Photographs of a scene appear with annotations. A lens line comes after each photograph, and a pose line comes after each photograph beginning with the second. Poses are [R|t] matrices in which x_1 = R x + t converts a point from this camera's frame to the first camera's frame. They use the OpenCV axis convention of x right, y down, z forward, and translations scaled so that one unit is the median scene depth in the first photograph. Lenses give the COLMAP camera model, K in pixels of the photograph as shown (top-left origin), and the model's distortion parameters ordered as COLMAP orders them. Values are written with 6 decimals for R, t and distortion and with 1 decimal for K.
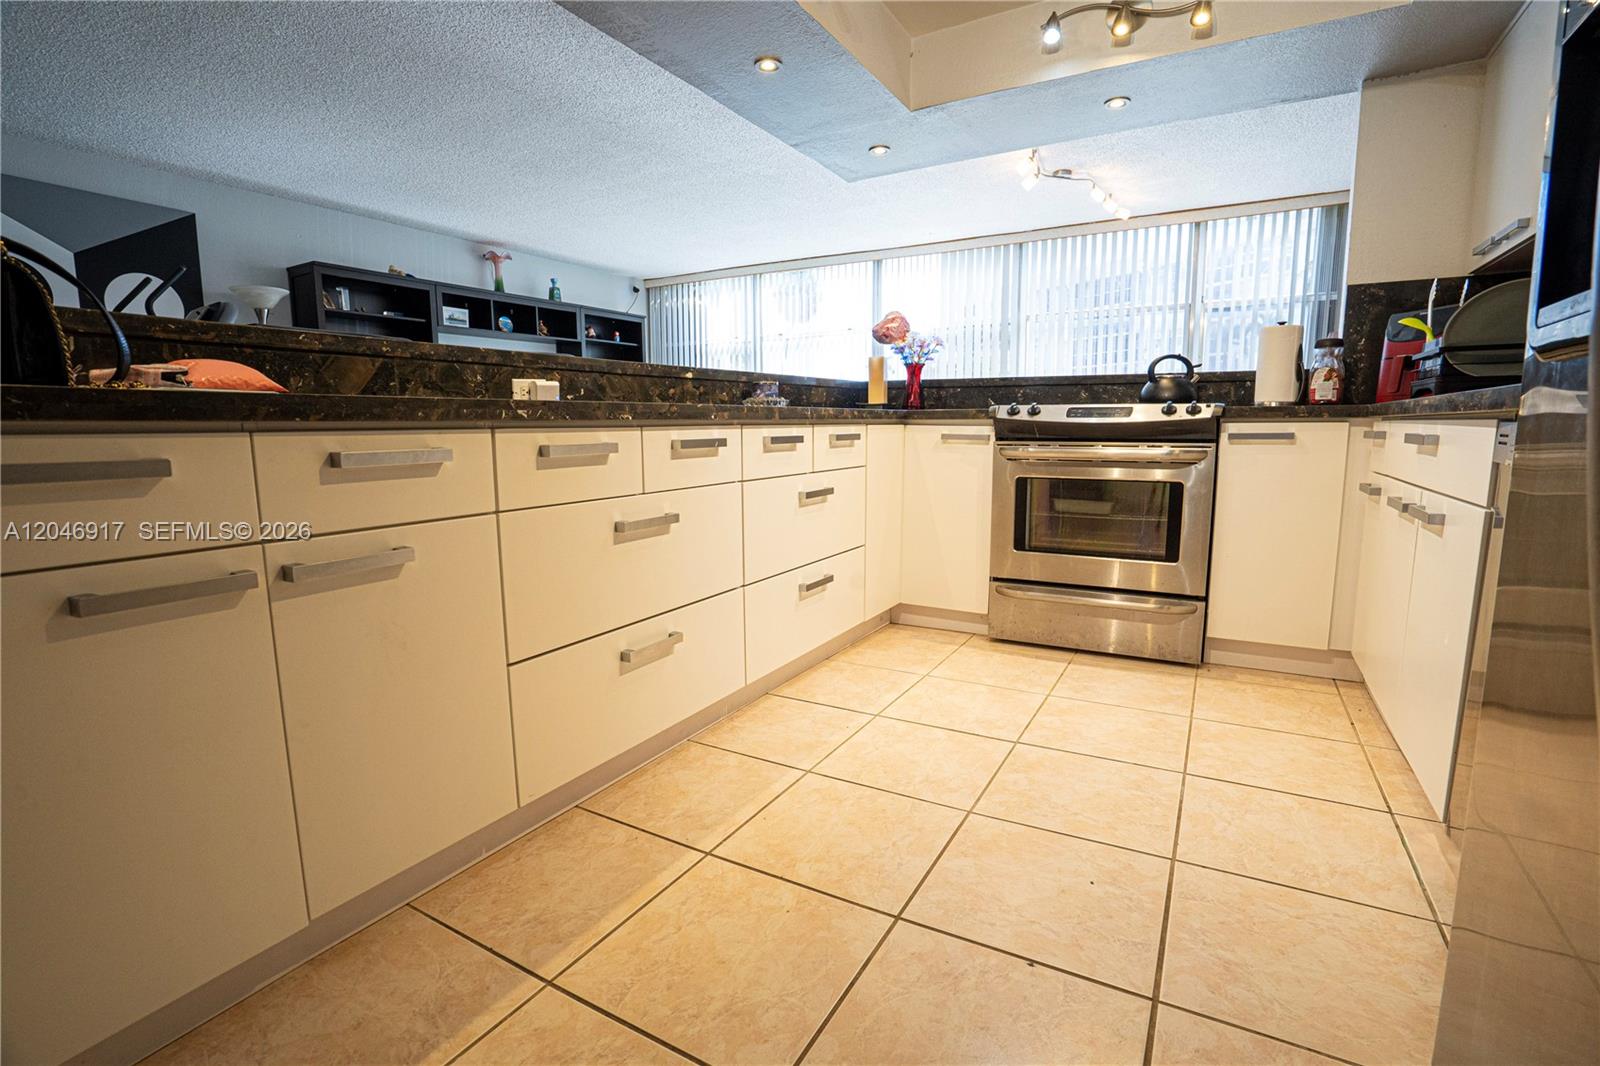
lens RADIAL K [[741.0, 0, 790.8], [0, 741.0, 522.9], [0, 0, 1]] dist [-0.057127, 0.021522]
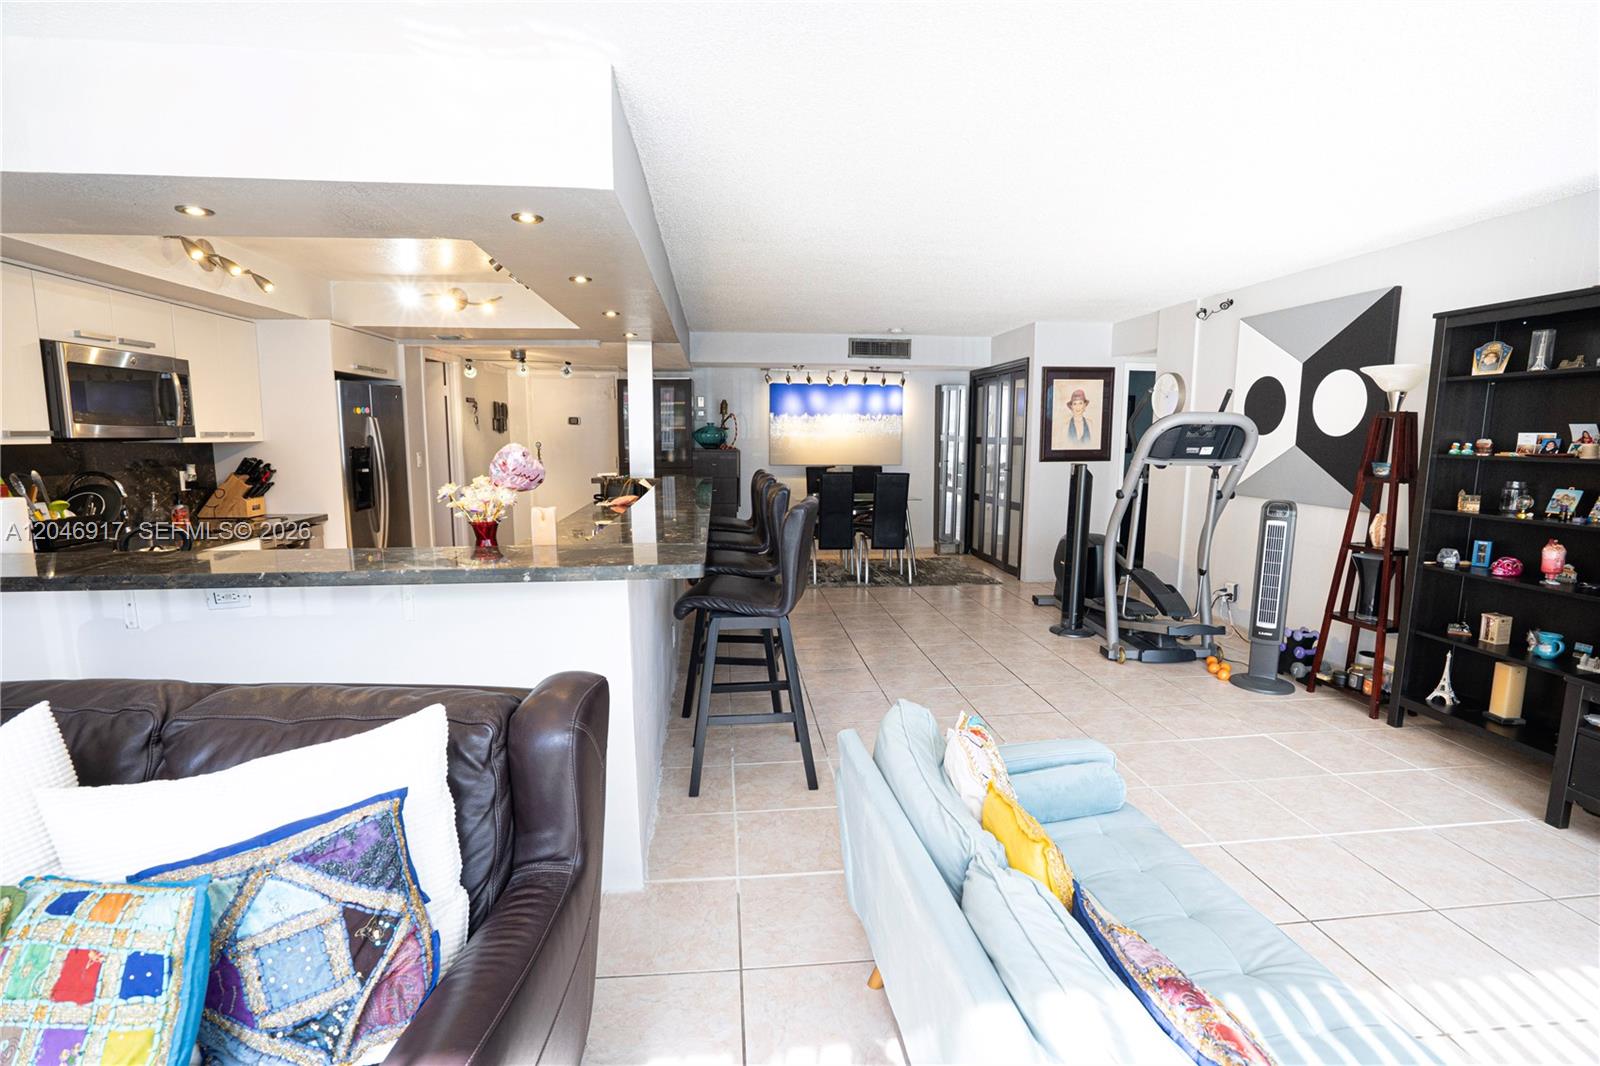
lens RADIAL K [[741.0, 0, 797.2], [0, 741.0, 534.7], [0, 0, 1]] dist [-0.057127, 0.021522]
pose [[-0.810002, 0.085975, -0.580090, 0.257847], [-0.075942, 0.965487, 0.249135, -0.309513], [0.581489, 0.245853, -0.775517, 1.335206]]
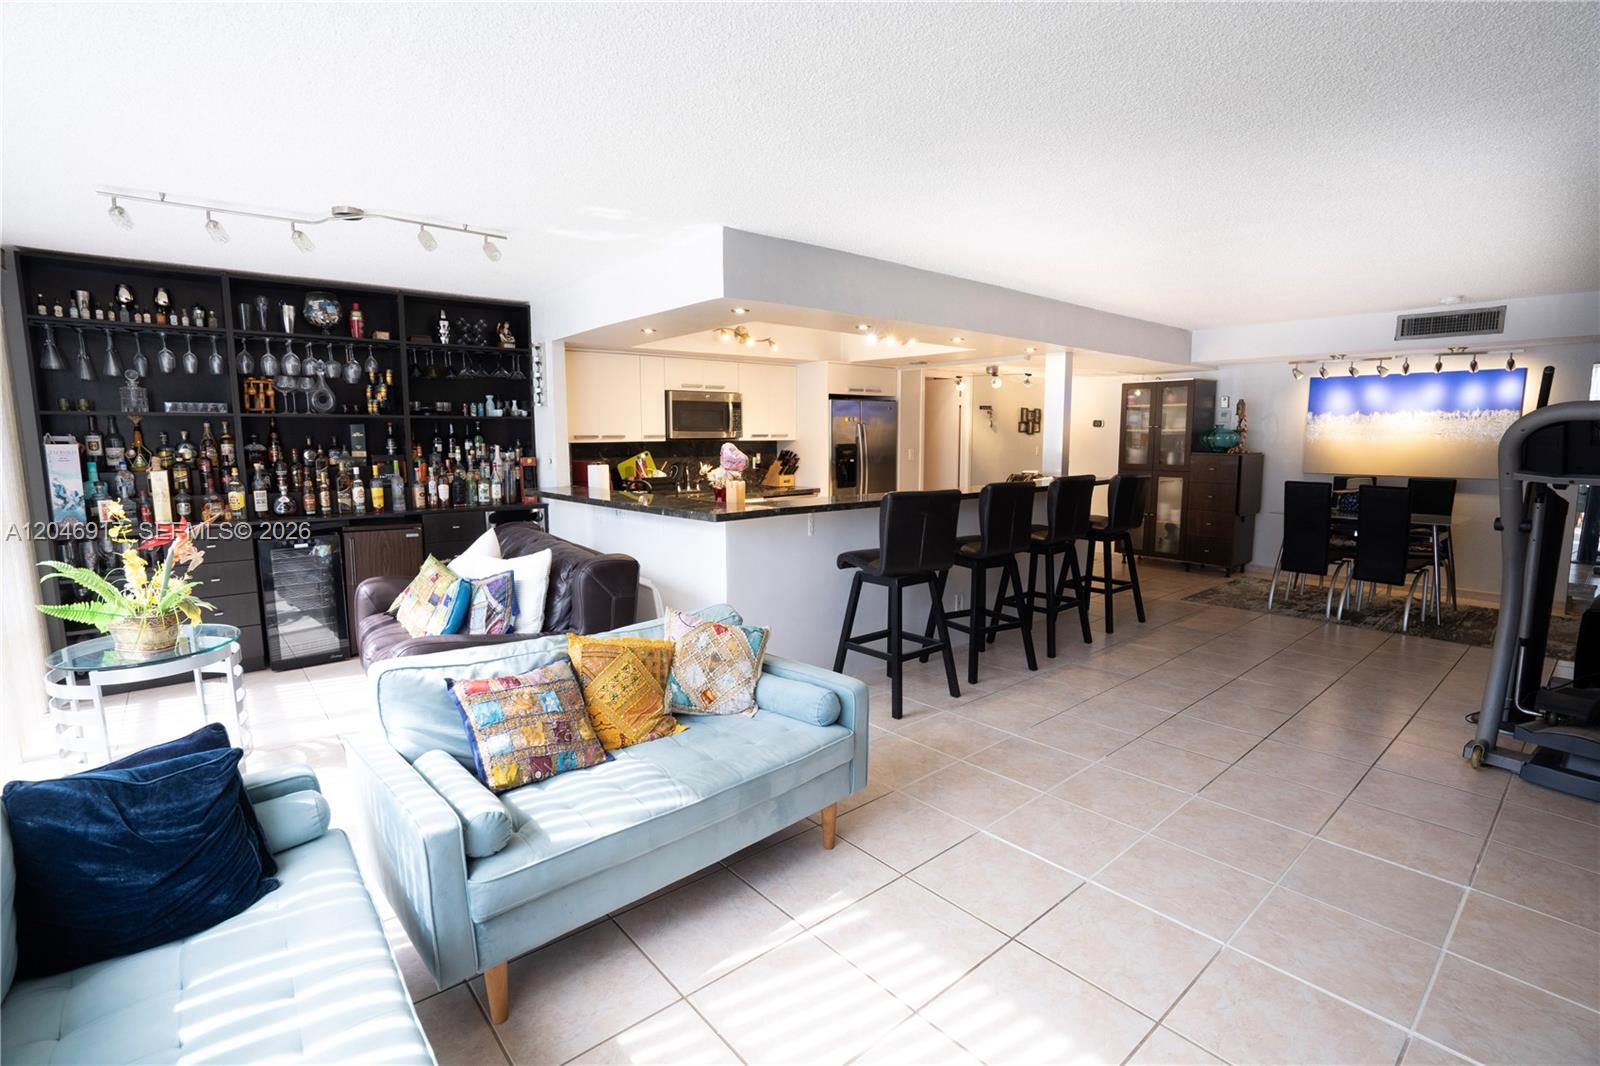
lens RADIAL K [[741.0, 0, 798.7], [0, 741.0, 533.5], [0, 0, 1]] dist [-0.057127, 0.021522]
pose [[-0.942025, -0.032240, 0.333991, -0.289429], [0.058098, 0.964667, 0.256987, -0.349686], [-0.330475, 0.261492, -0.906867, 1.630378]]
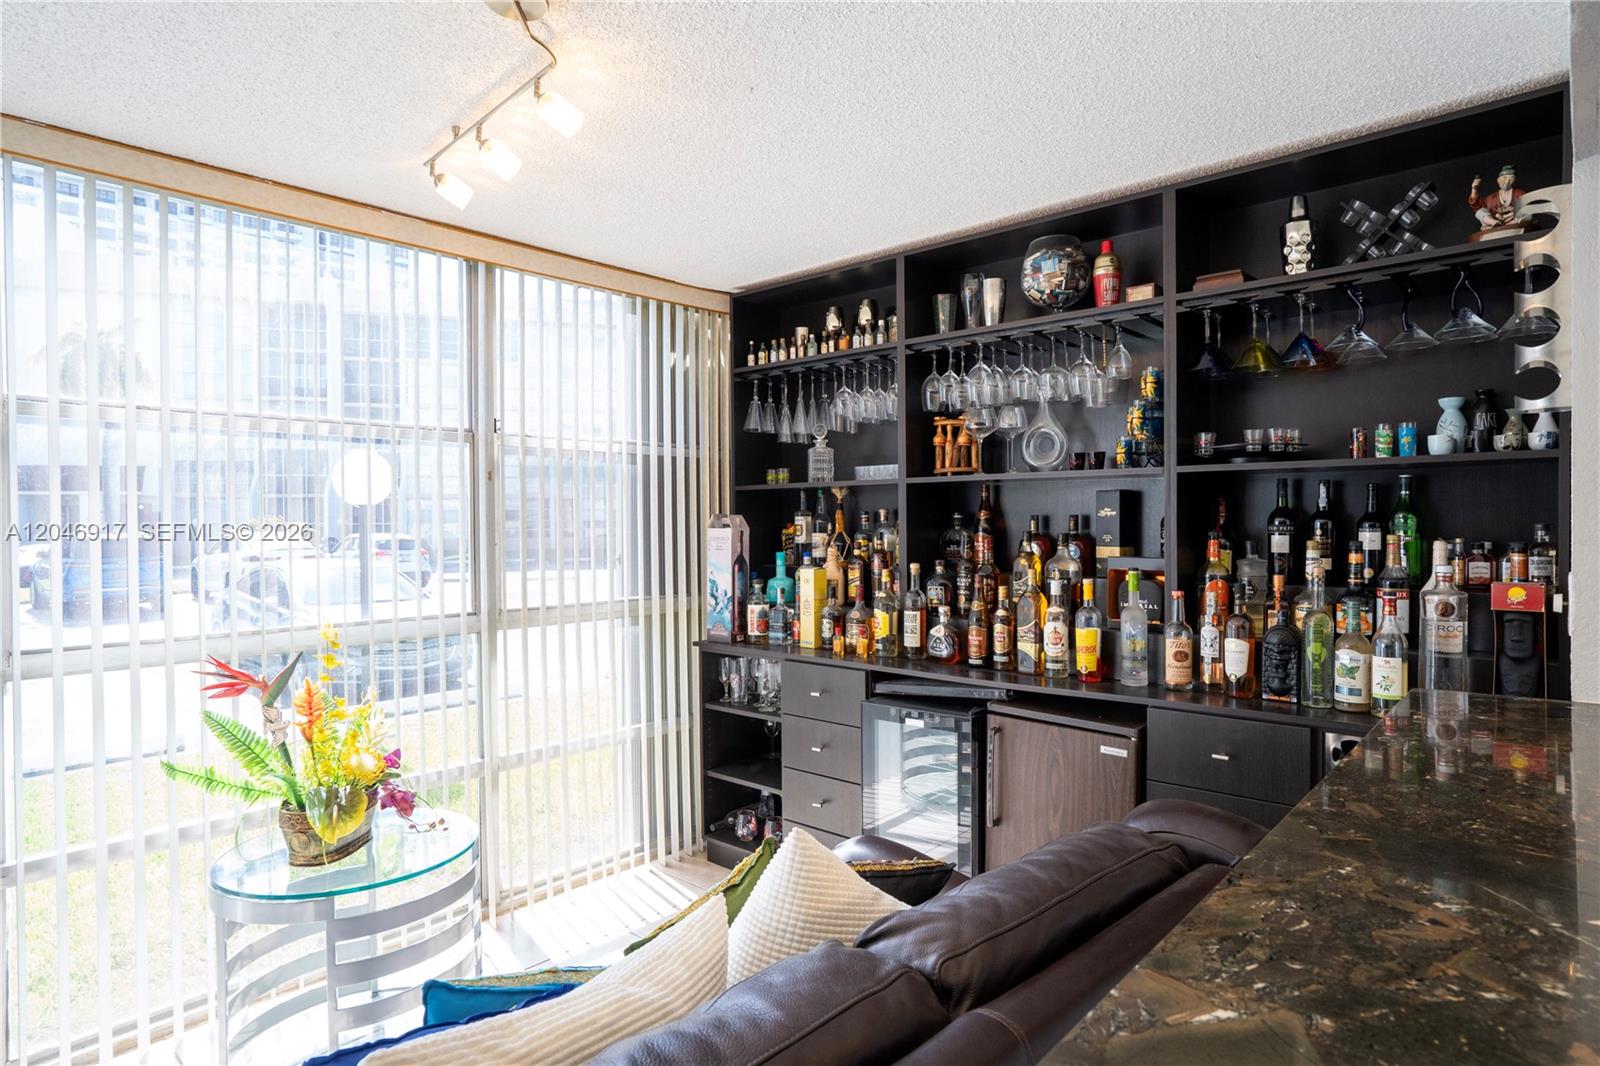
lens RADIAL K [[892.6, 0, 797.8], [0, 892.6, 531.8], [0, 0, 1]] dist [-0.017870, 0.007766]
pose [[0.203455, 0.002109, 0.979082, 0.039818], [0.140297, 0.989615, -0.031286, -0.245104], [-0.968980, 0.143728, 0.201047, 0.886804]]
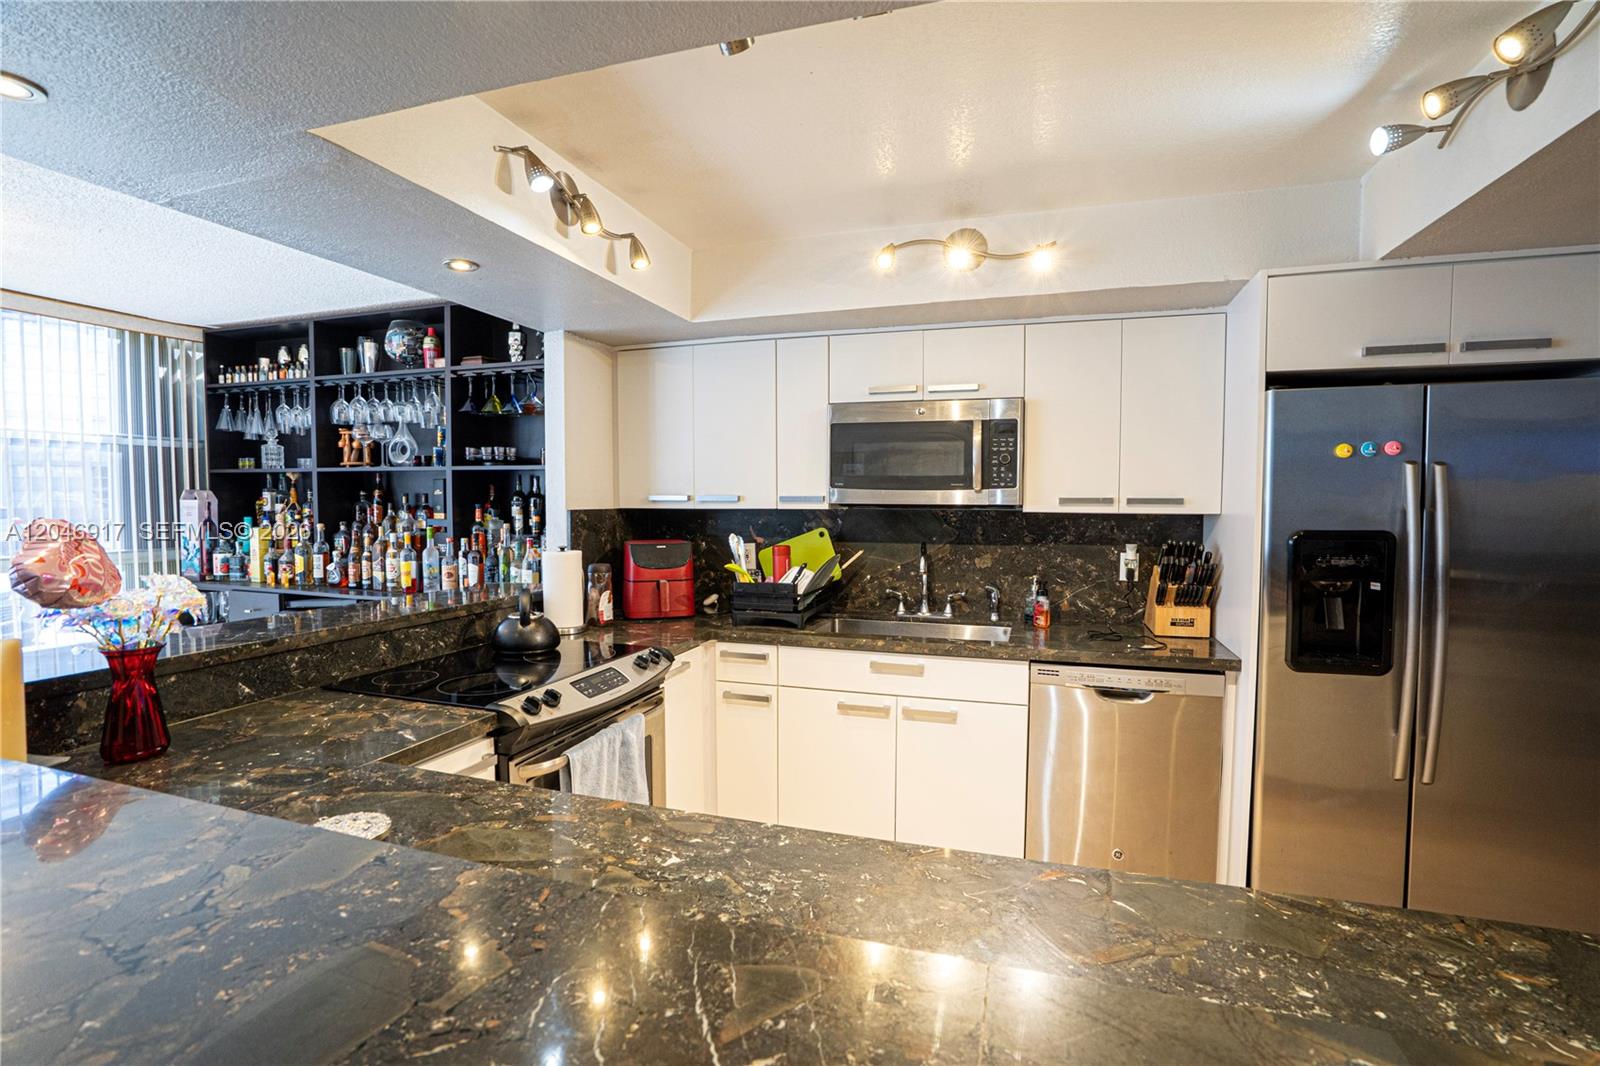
lens RADIAL K [[741.0, 0, 797.8], [0, 741.0, 538.0], [0, 0, 1]] dist [-0.057127, 0.021522]
pose [[-0.201330, -0.043025, 0.978578, -0.236777], [0.132987, 0.988584, 0.070825, -0.196973], [-0.970454, 0.144398, -0.193310, 0.546899]]
